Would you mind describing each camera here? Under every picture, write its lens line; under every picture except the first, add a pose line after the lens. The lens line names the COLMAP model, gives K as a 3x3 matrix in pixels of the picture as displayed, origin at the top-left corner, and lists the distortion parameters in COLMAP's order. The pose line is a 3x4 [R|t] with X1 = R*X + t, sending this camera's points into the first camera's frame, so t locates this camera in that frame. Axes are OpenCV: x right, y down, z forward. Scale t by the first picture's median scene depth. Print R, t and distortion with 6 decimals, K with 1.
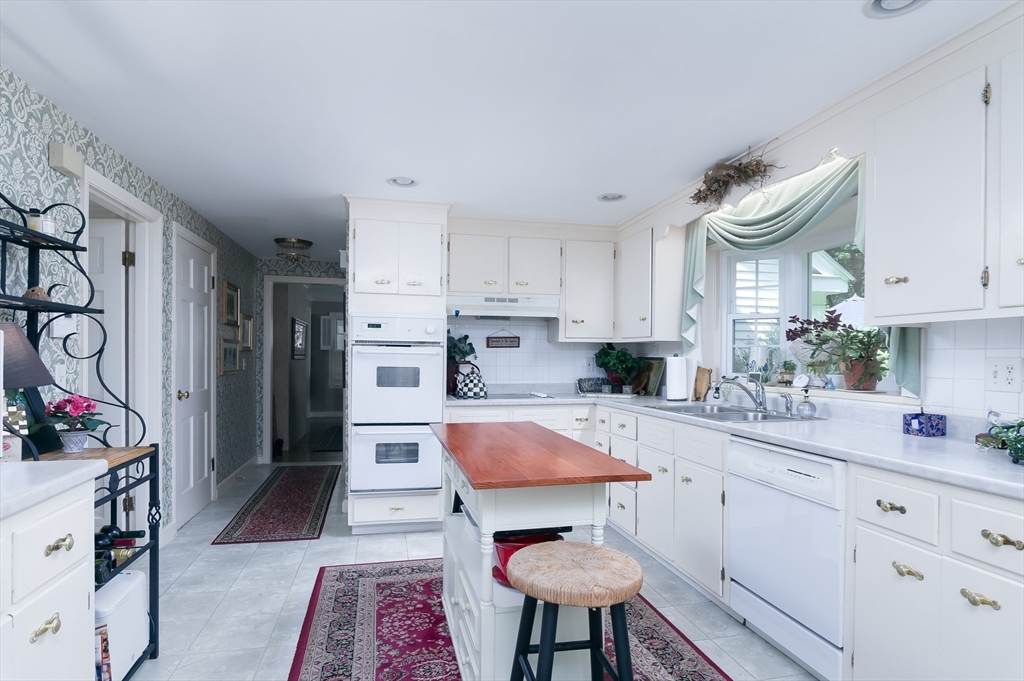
lens RADIAL K [[557.0, 0, 510.5], [0, 557.0, 359.9], [0, 0, 1]] dist [-0.000725, -0.000094]
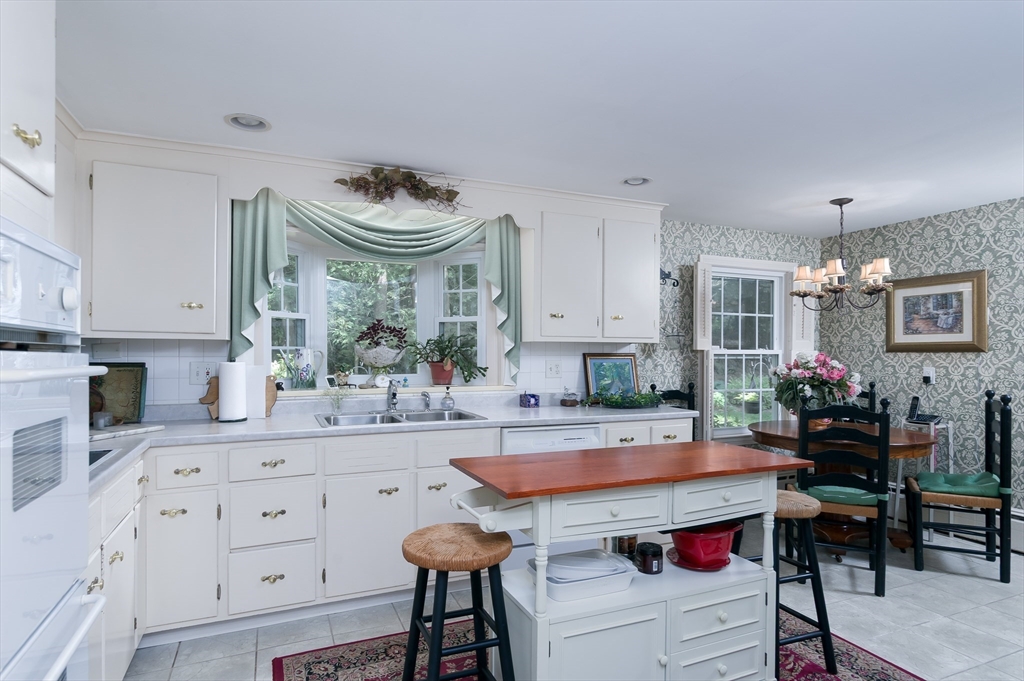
lens RADIAL K [[552.9, 0, 508.1], [0, 552.9, 347.8], [0, 0, 1]] dist [0.008108, 0.000801]
pose [[-0.181922, 0.001661, 0.983311, -0.501019], [0.001480, 0.999998, -0.001415, -0.022748], [-0.983312, 0.001197, -0.181924, 0.788755]]
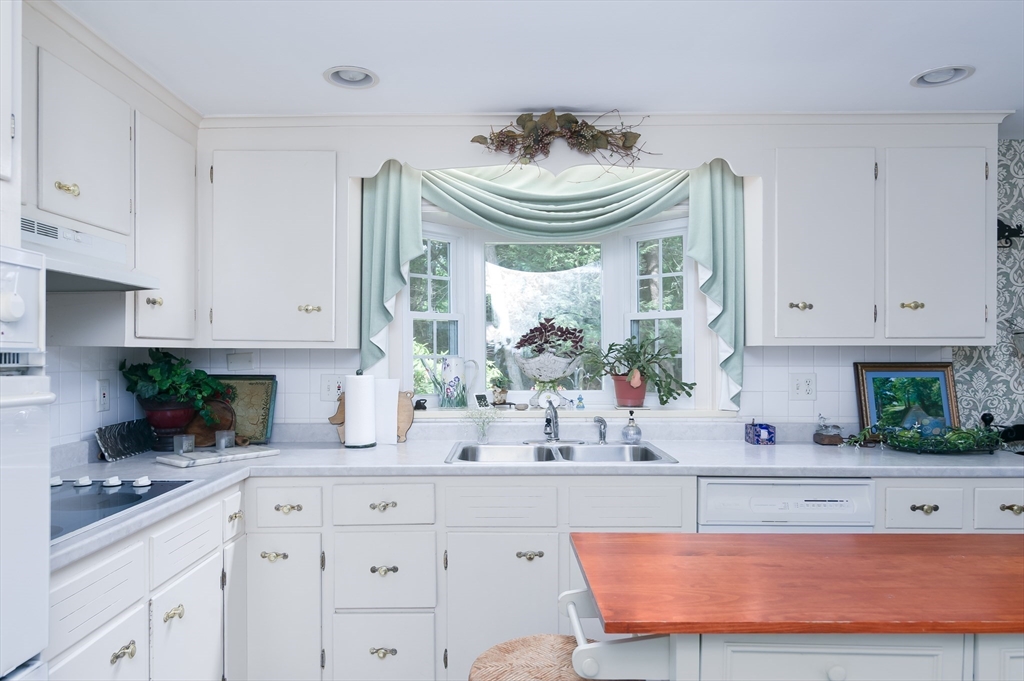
lens RADIAL K [[659.5, 0, 507.3], [0, 659.5, 351.1], [0, 0, 1]] dist [0.002567, 0.001025]
pose [[0.223879, -0.001768, 0.974615, -0.378851], [0.007525, 0.999972, 0.000086, -0.030698], [-0.974588, 0.007315, 0.223886, 0.692241]]
